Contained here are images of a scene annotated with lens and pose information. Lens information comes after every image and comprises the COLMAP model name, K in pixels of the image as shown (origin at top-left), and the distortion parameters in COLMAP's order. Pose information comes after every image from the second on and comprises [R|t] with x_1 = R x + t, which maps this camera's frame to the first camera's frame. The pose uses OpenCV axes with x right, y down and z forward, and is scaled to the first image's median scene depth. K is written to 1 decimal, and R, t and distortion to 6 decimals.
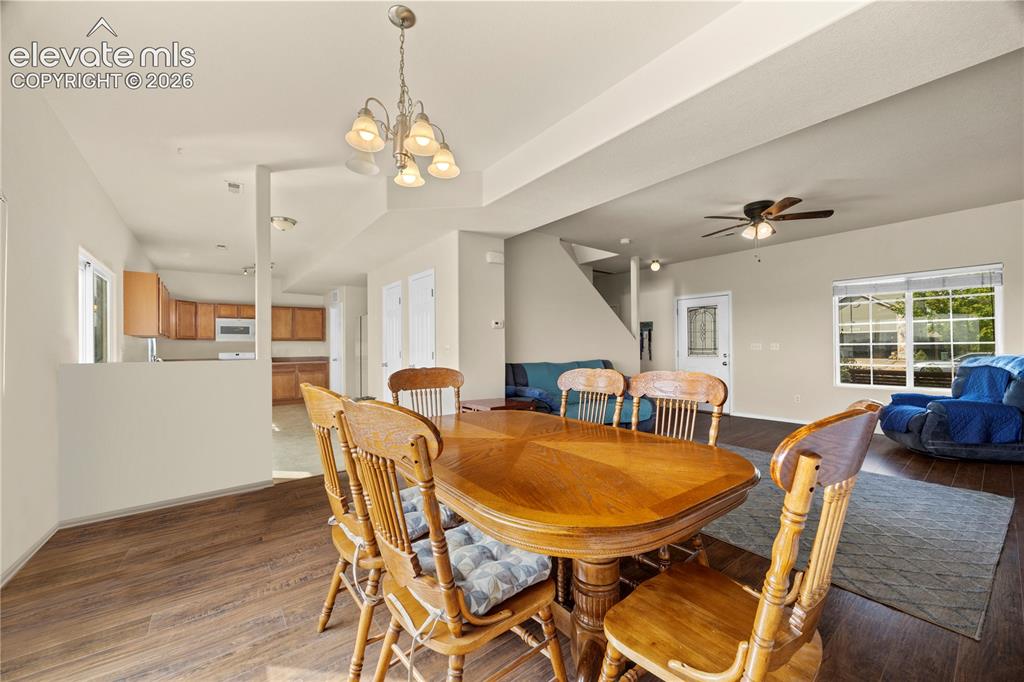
lens RADIAL K [[388.3, 0, 512.1], [0, 388.3, 345.5], [0, 0, 1]] dist [0.000735, 0.000304]
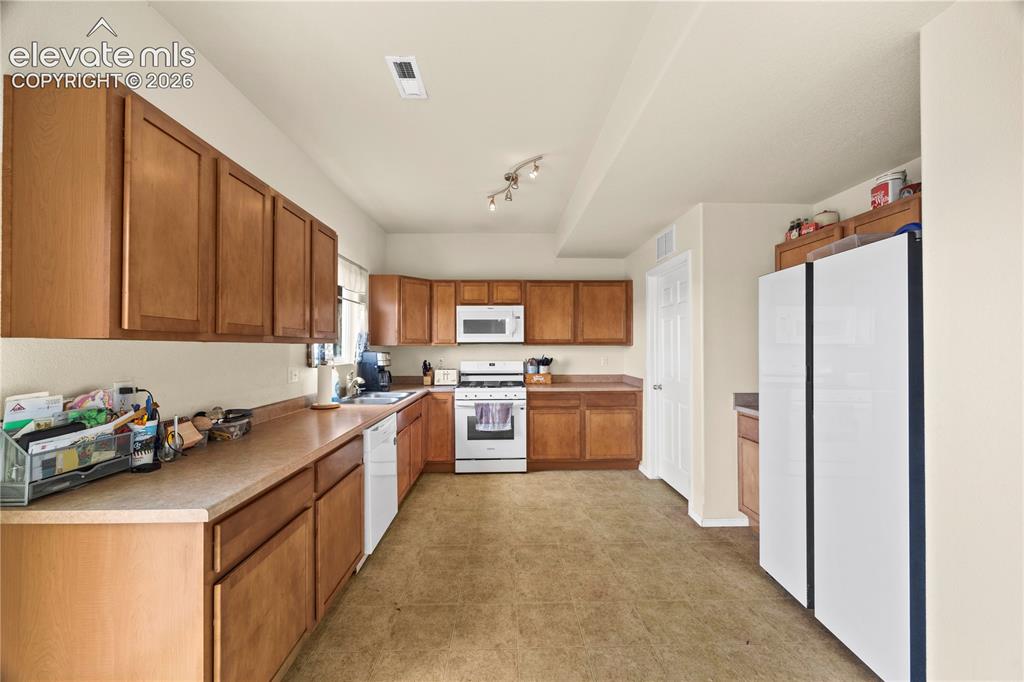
lens RADIAL K [[388.3, 0, 514.8], [0, 388.3, 346.2], [0, 0, 1]] dist [0.000735, 0.000304]
pose [[0.805956, 0.005204, -0.591953, -0.465202], [-0.003364, 0.999985, 0.004211, -0.018529], [0.591966, -0.001403, 0.805962, 0.770313]]
